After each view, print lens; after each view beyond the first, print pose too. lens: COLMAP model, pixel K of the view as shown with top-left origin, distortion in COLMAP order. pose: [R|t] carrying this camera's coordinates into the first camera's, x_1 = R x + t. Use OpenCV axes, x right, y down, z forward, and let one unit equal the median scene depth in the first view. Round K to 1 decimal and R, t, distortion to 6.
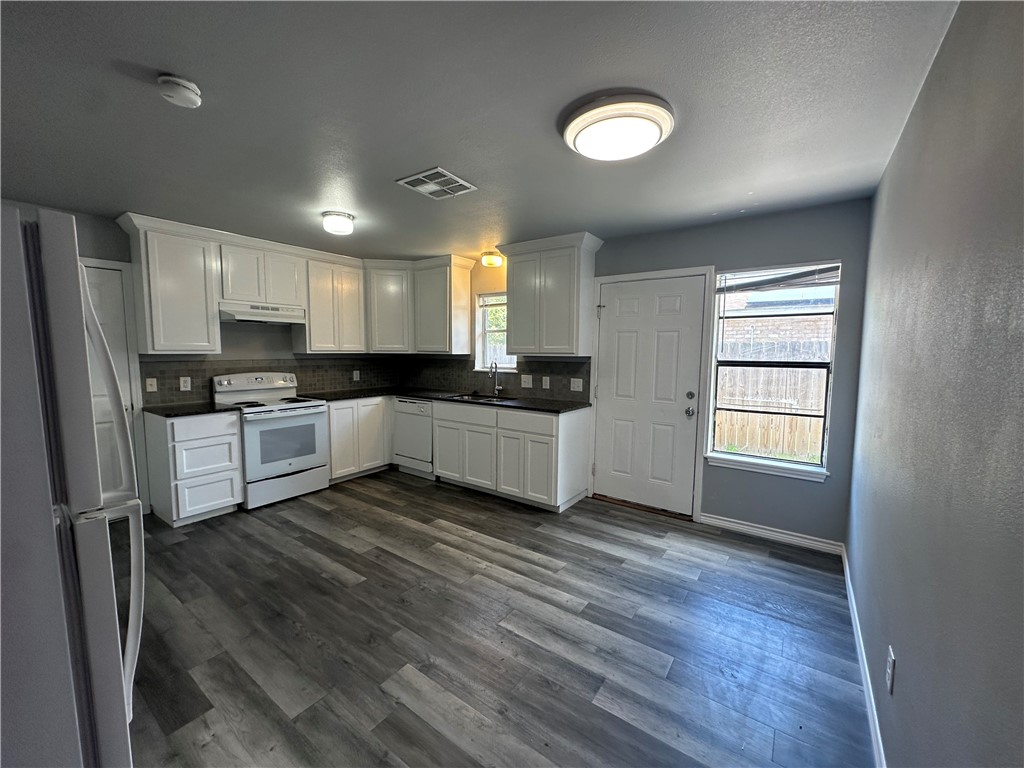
lens RADIAL K [[408.6, 0, 512.8], [0, 408.6, 384.9], [0, 0, 1]] dist [-0.001830, 0.000242]
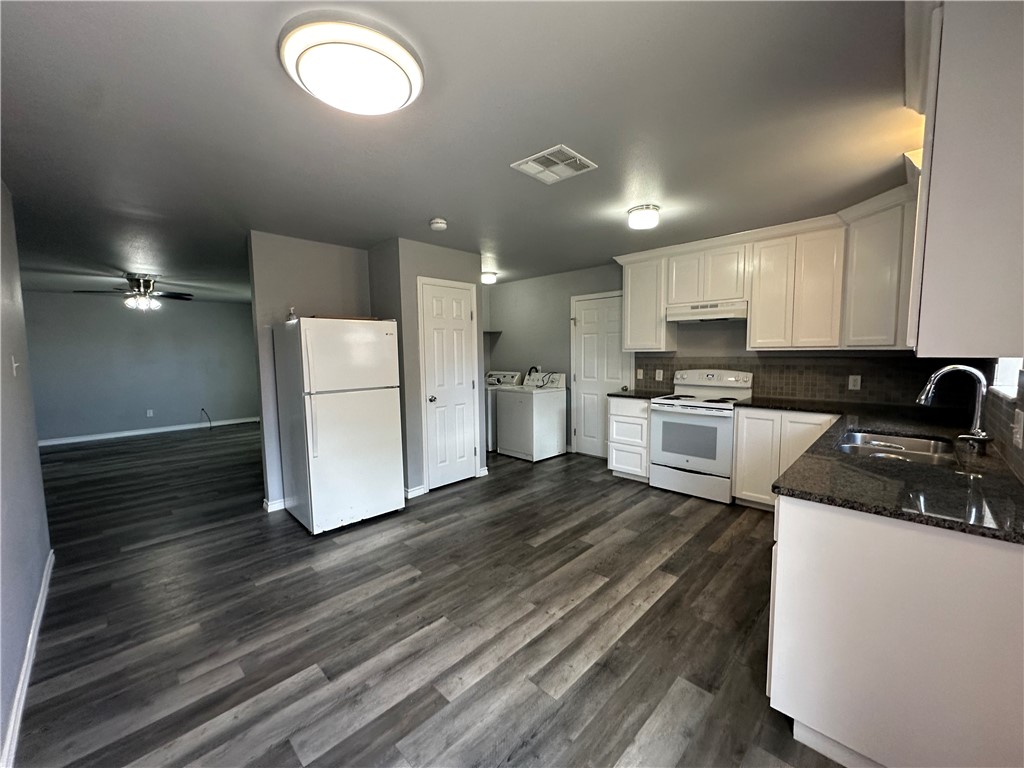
lens RADIAL K [[408.6, 0, 512.8], [0, 408.6, 384.9], [0, 0, 1]] dist [-0.001830, 0.000242]
pose [[-0.148727, 0.079097, -0.985710, 0.600844], [-0.070849, 0.993382, 0.090402, -0.063906], [0.986337, 0.083282, -0.142138, 0.846023]]
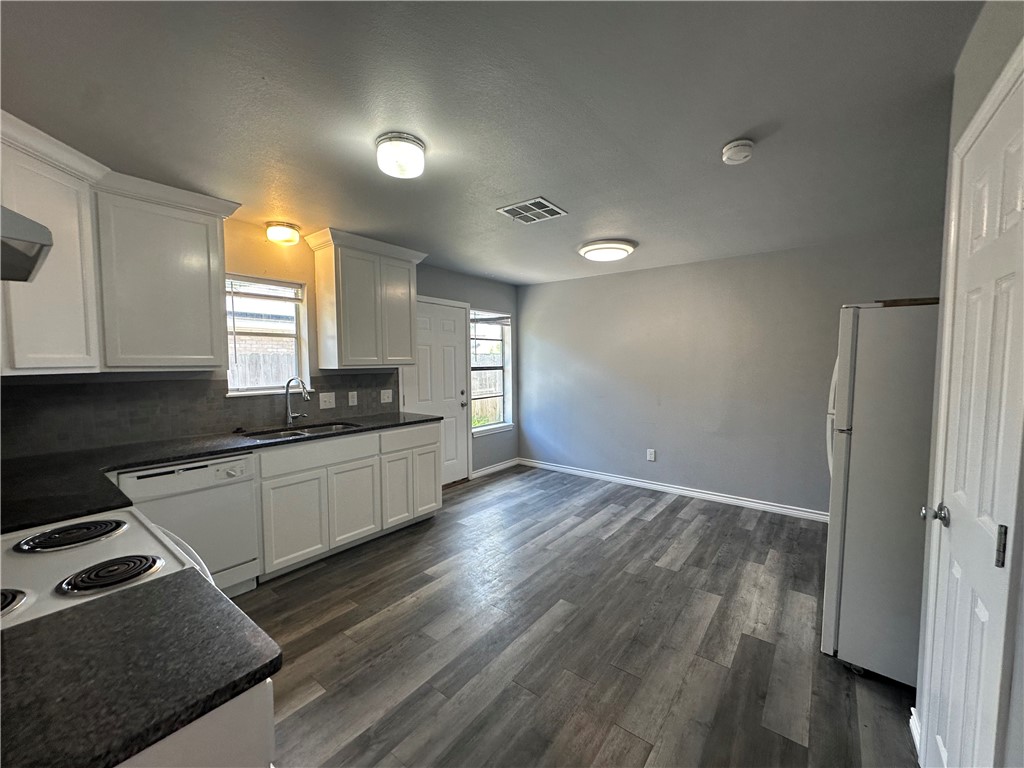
lens RADIAL K [[408.6, 0, 512.8], [0, 408.6, 384.9], [0, 0, 1]] dist [-0.001830, 0.000242]
pose [[0.038053, -0.067239, 0.997011, -1.028093], [0.086892, 0.994177, 0.063732, -0.080478], [-0.995491, 0.084207, 0.043674, 0.819143]]
